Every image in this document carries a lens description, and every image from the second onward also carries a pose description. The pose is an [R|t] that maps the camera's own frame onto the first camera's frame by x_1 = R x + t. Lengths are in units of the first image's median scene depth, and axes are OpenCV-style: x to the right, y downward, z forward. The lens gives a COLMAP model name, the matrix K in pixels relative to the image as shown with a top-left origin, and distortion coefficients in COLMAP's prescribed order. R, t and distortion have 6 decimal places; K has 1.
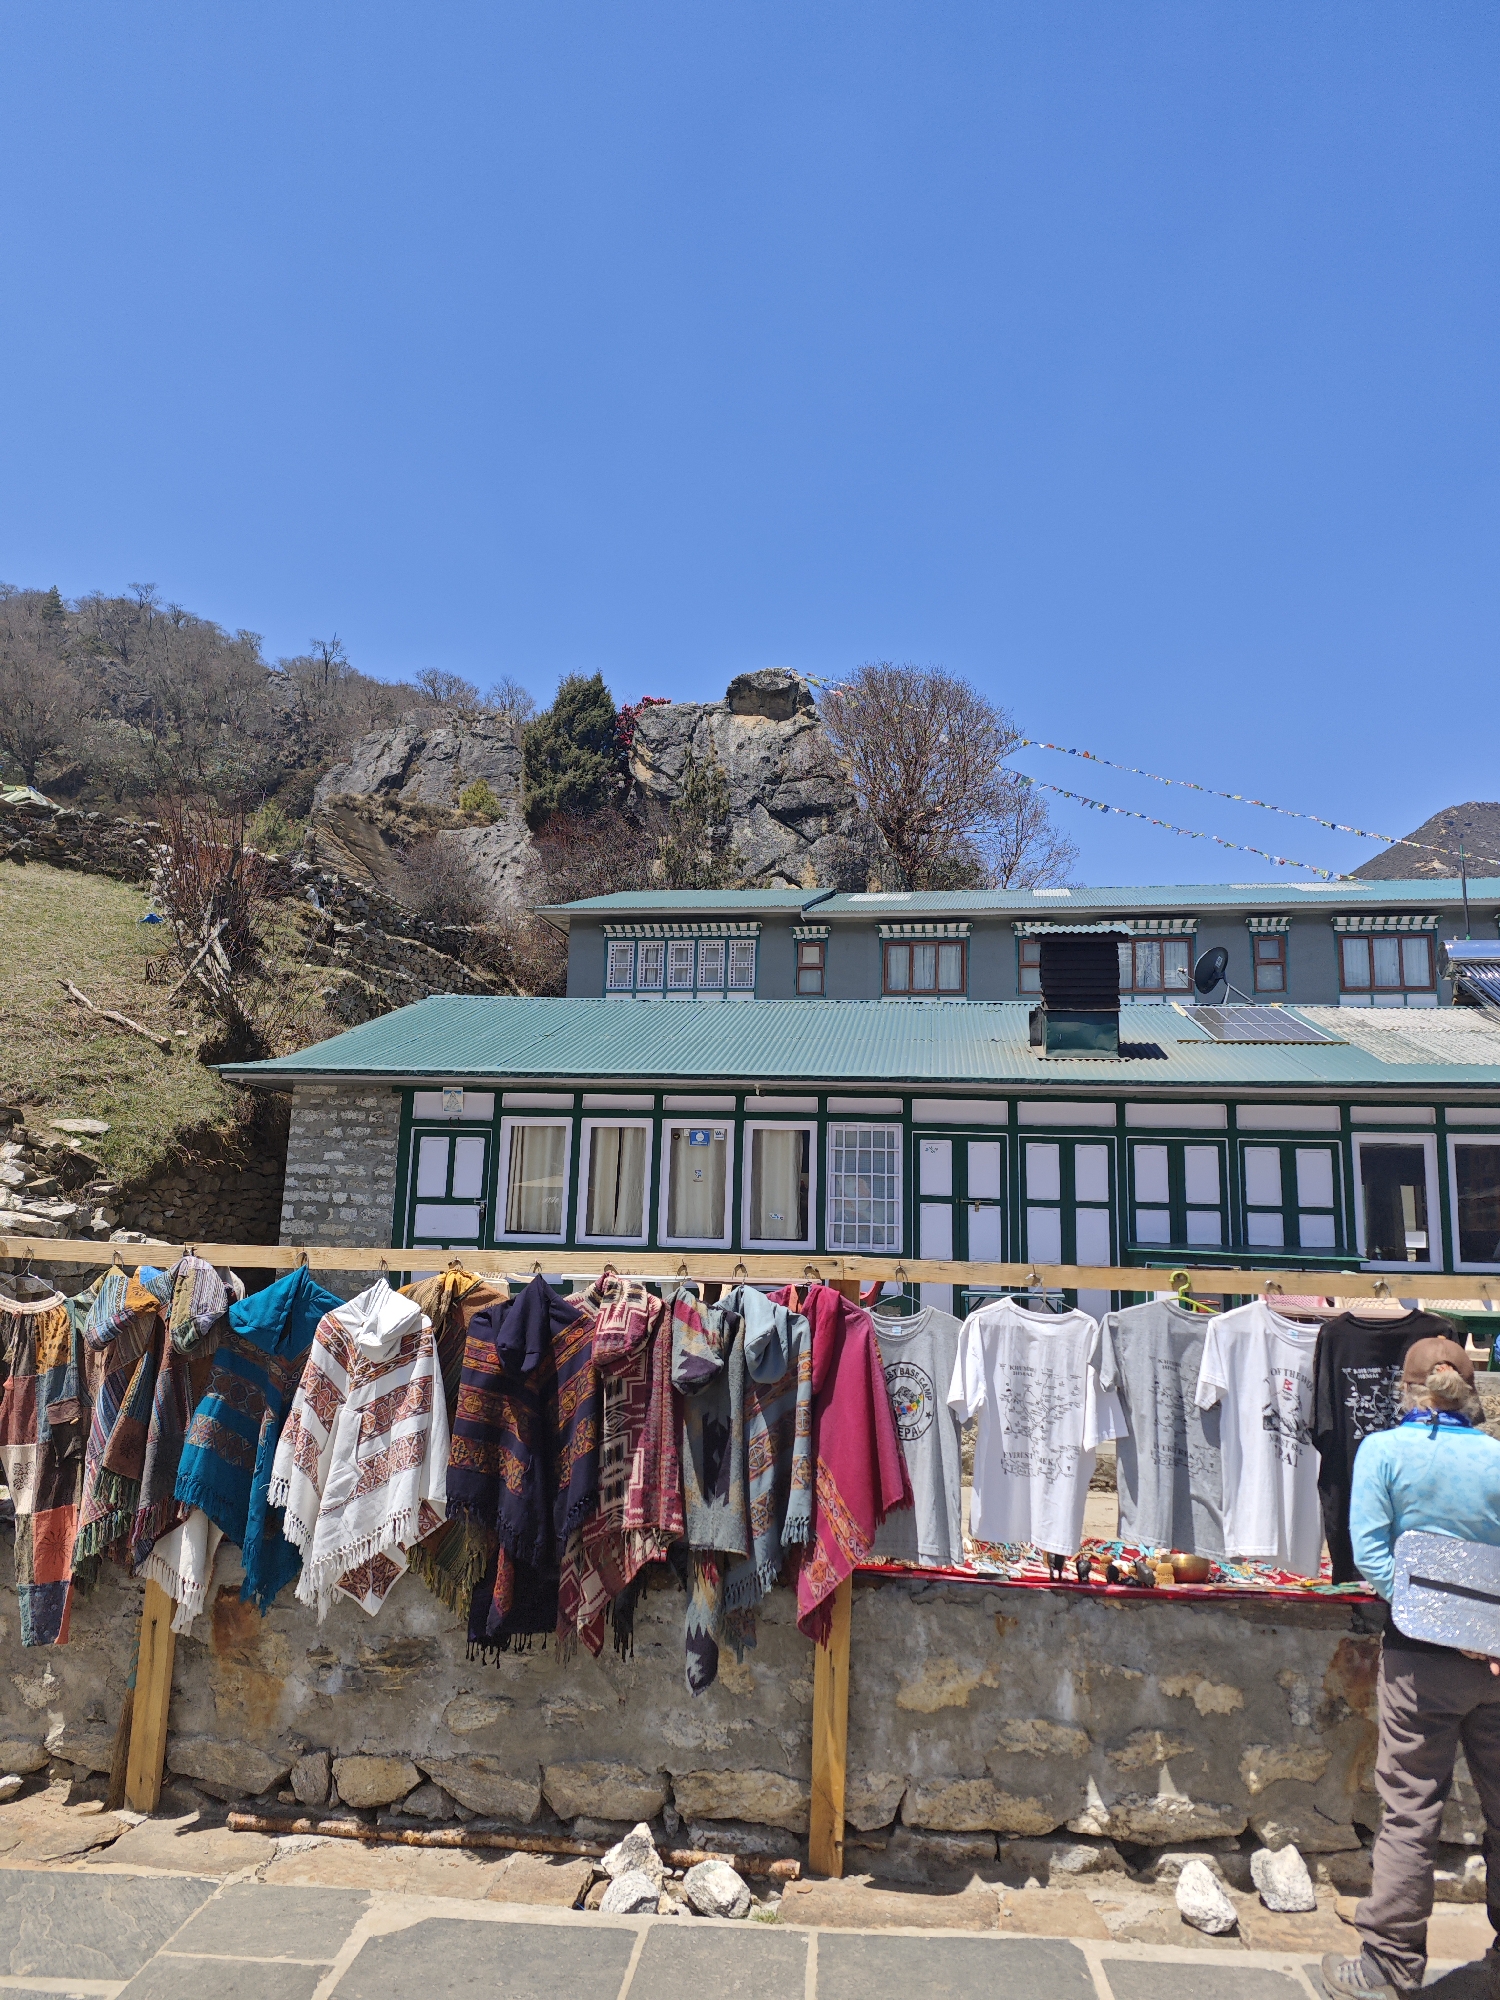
lens RADIAL K [[1412.1, 0, 783.4], [0, 1412.1, 1028.7], [0, 0, 1]] dist [0.111917, -0.241619]
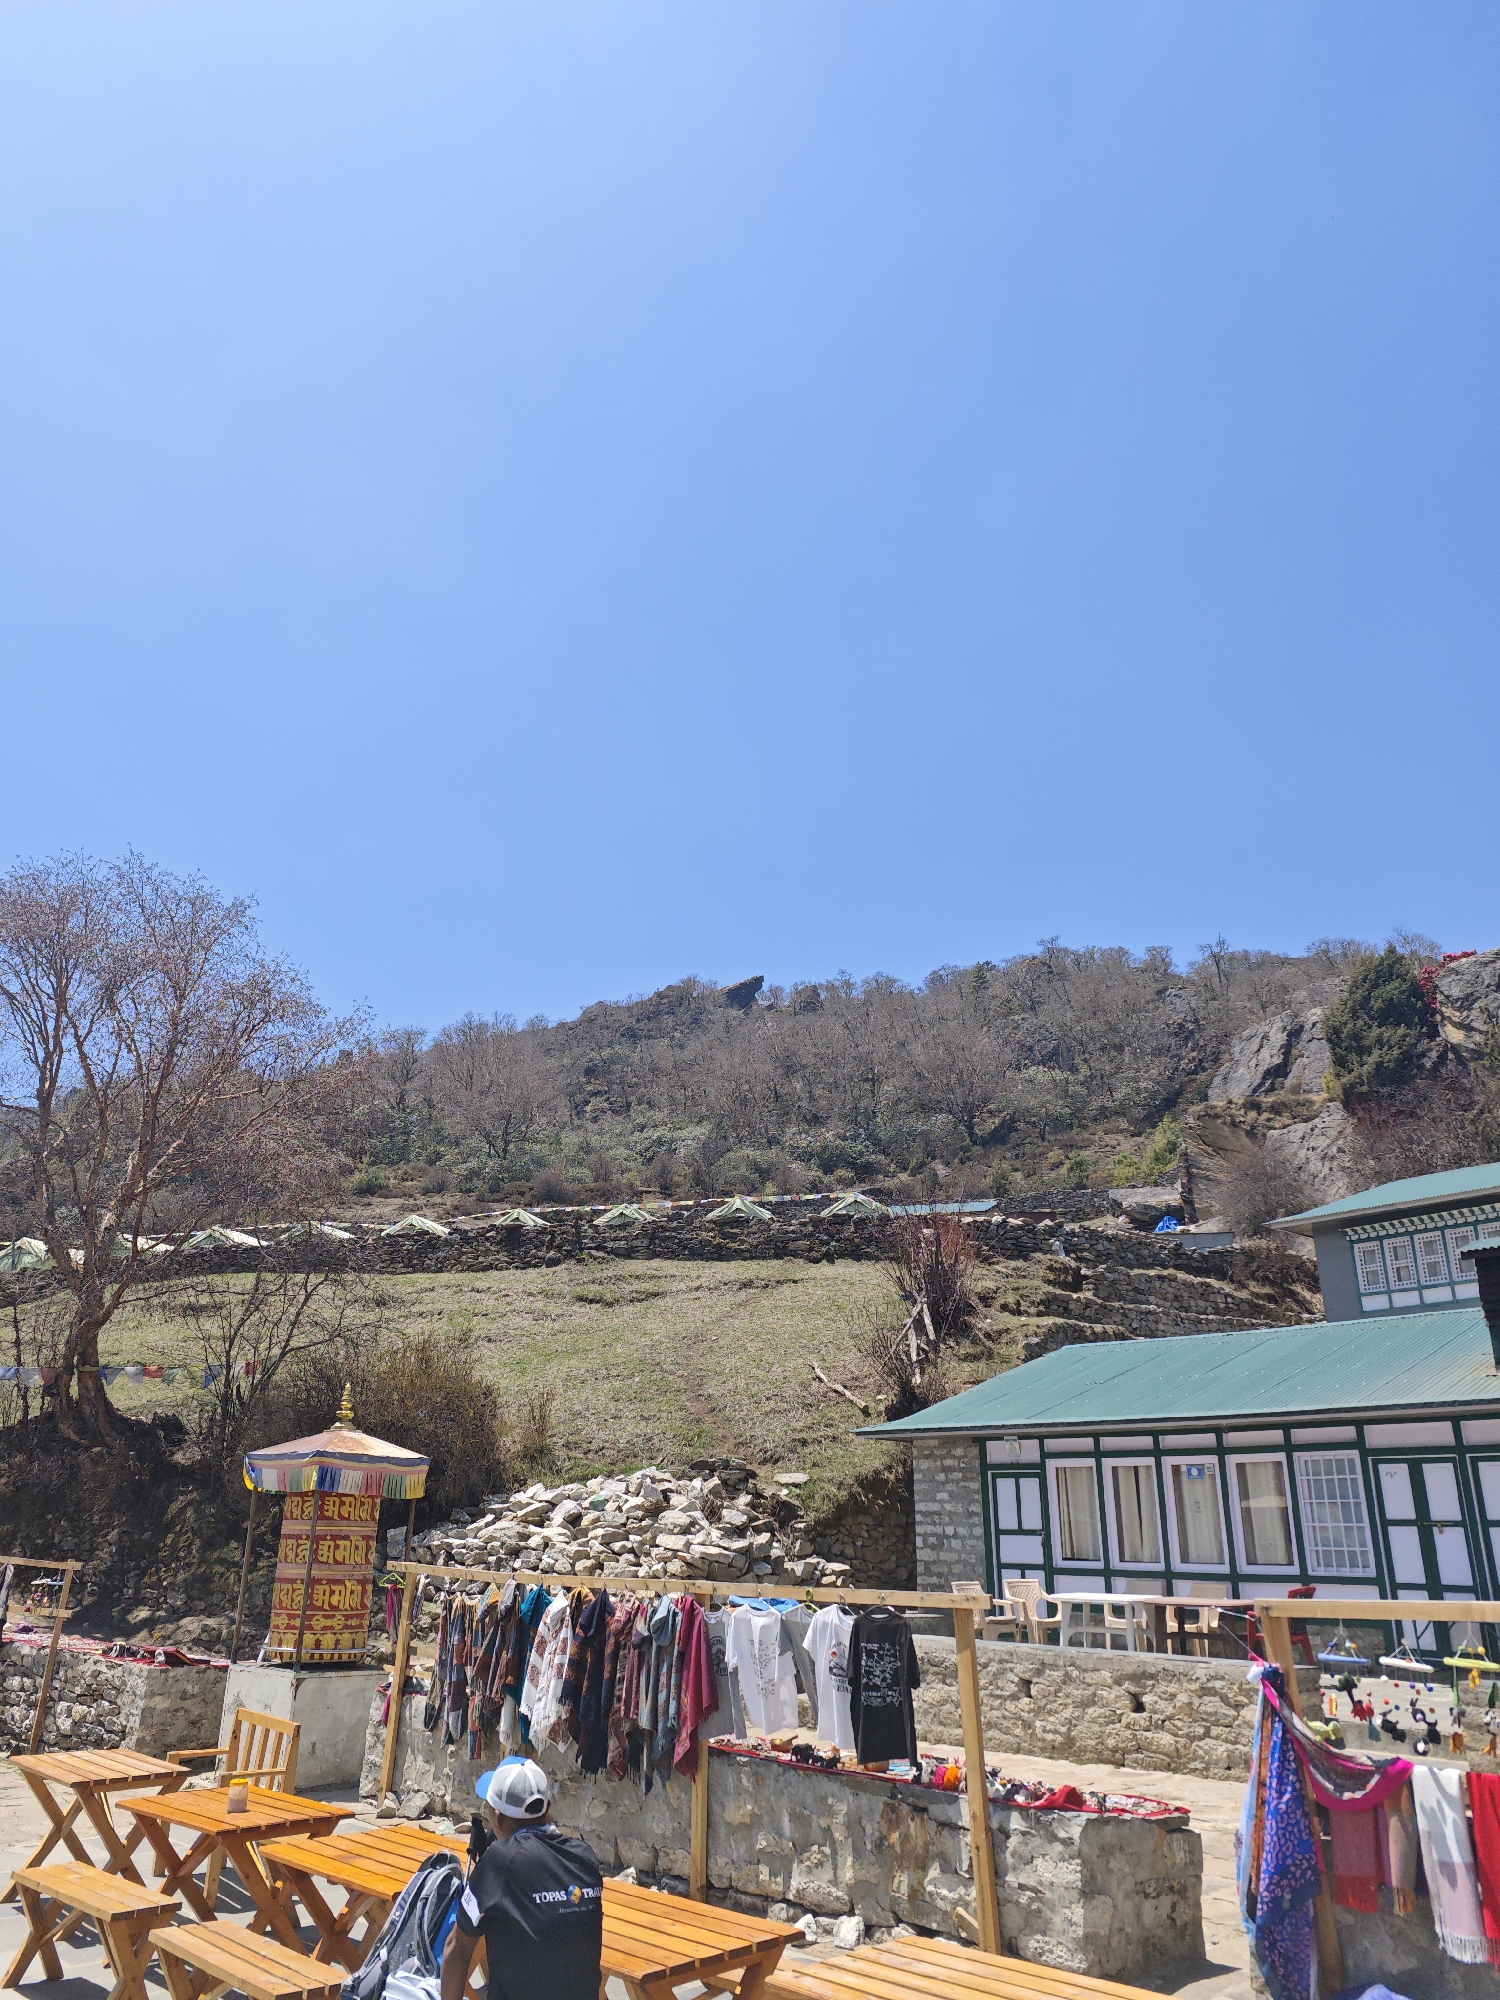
lens RADIAL K [[1377.4, 0, 652.3], [0, 1377.4, 958.7], [0, 0, 1]] dist [0.092197, -0.156508]
pose [[0.722799, -0.277539, -0.632877, 0.221475], [0.105776, 0.949450, -0.295562, -0.015086], [0.682915, 0.146689, 0.715618, -0.091016]]
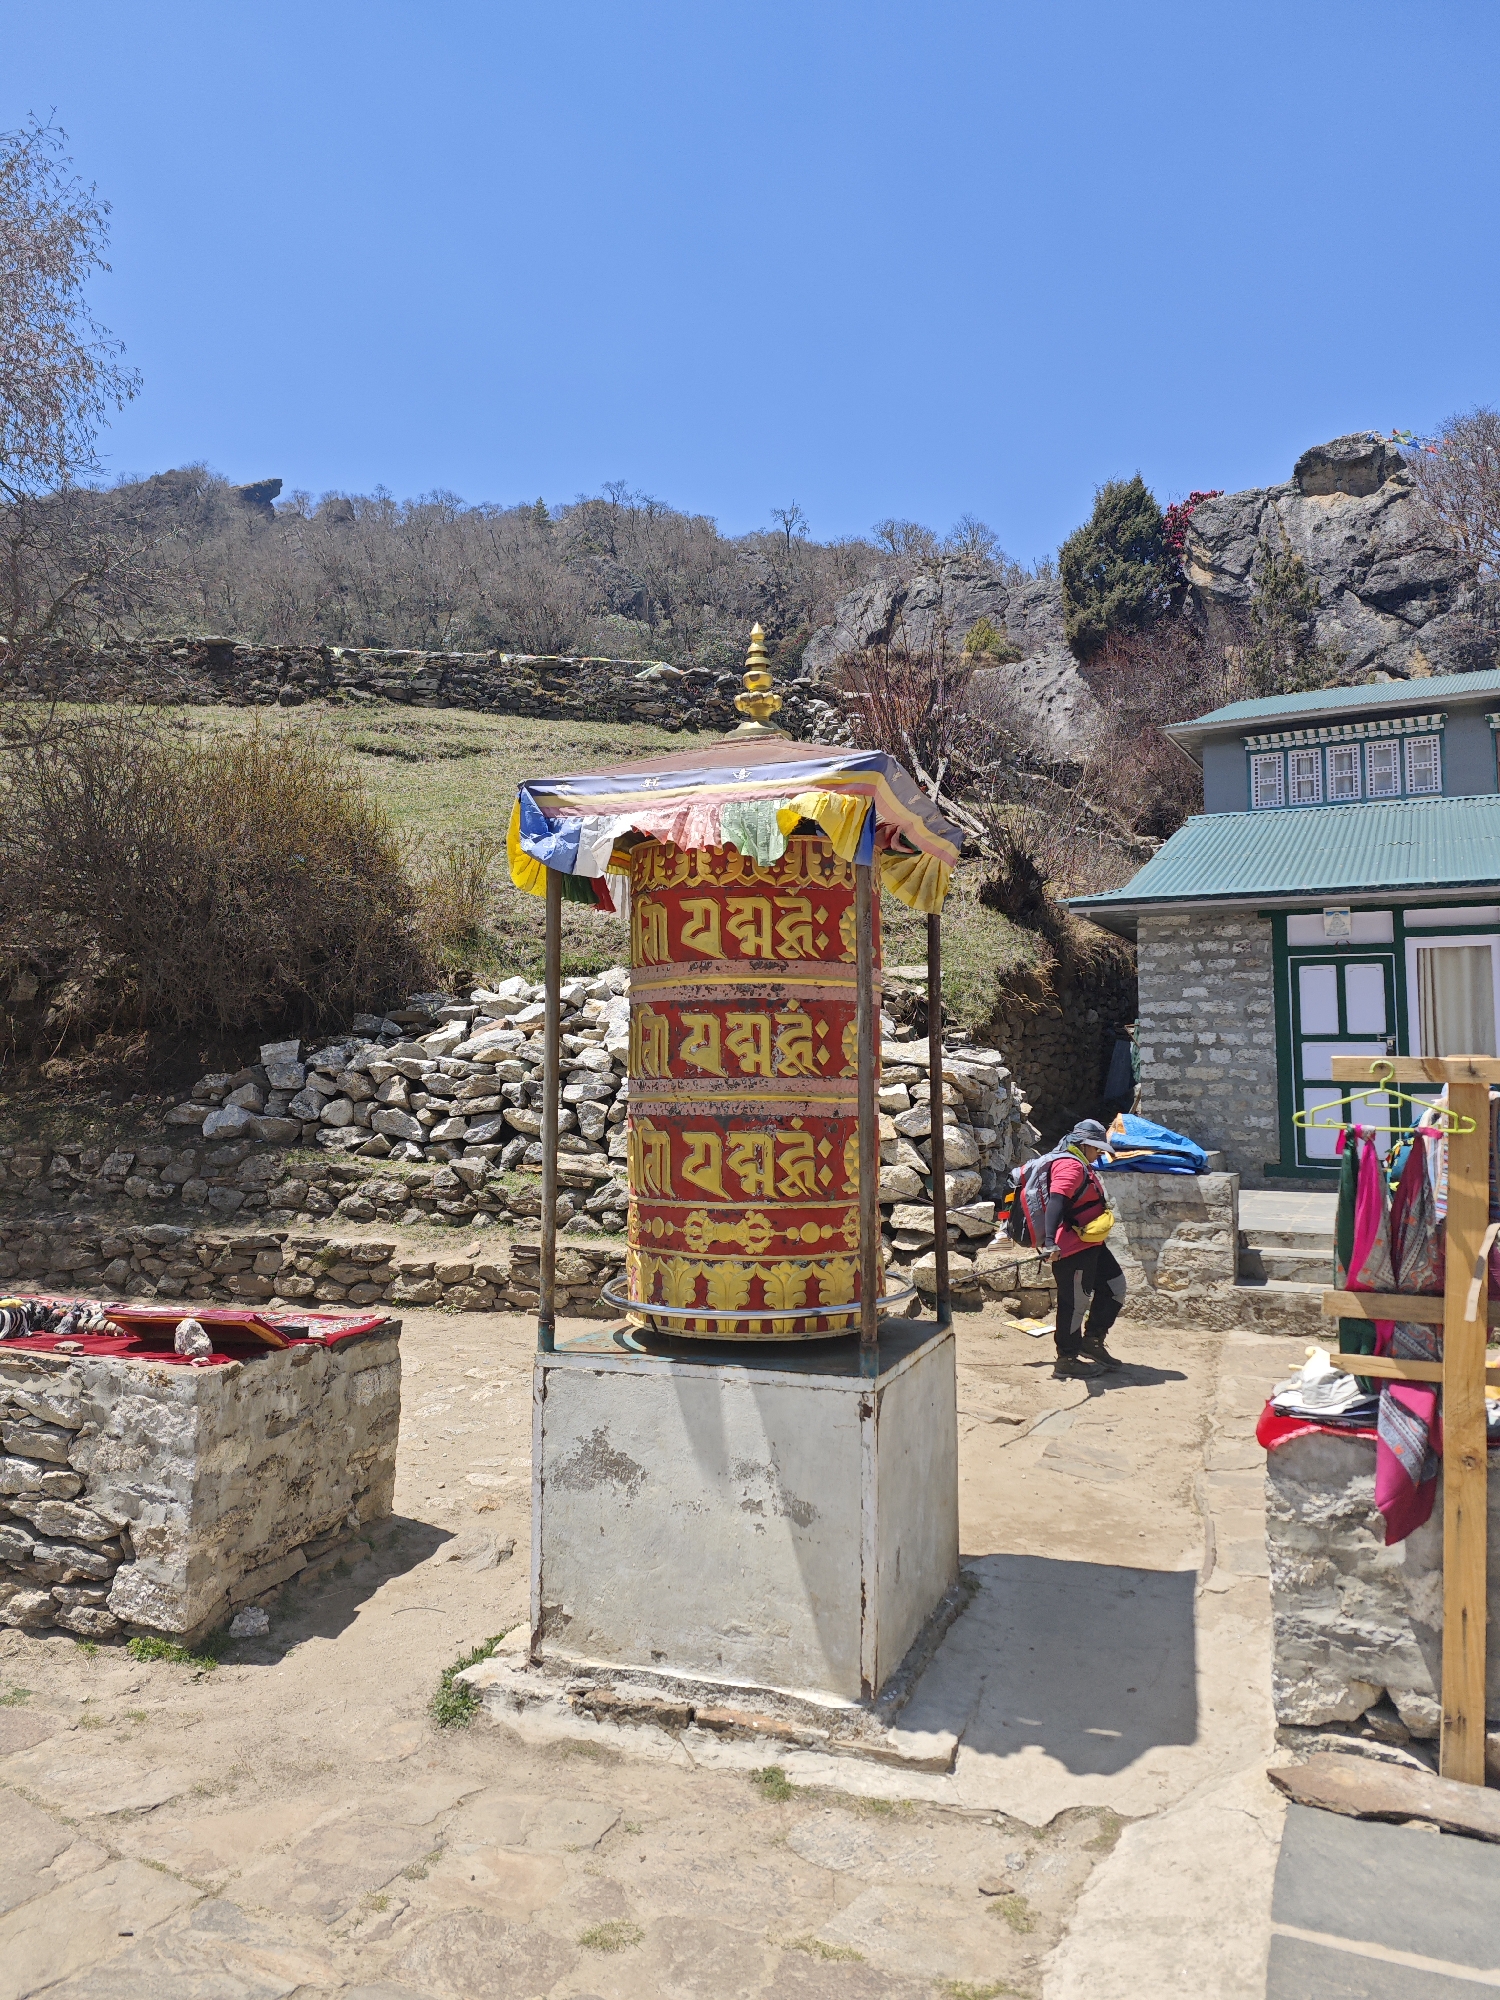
lens RADIAL K [[1412.4, 0, 750.0], [0, 1412.4, 1000.0], [0, 0, 1]] dist [0.106046, -0.208924]
pose [[0.940552, -0.043539, -0.336847, -0.136803], [0.072259, 0.994697, 0.073195, 0.003925], [0.331873, -0.093184, 0.938710, 0.030652]]
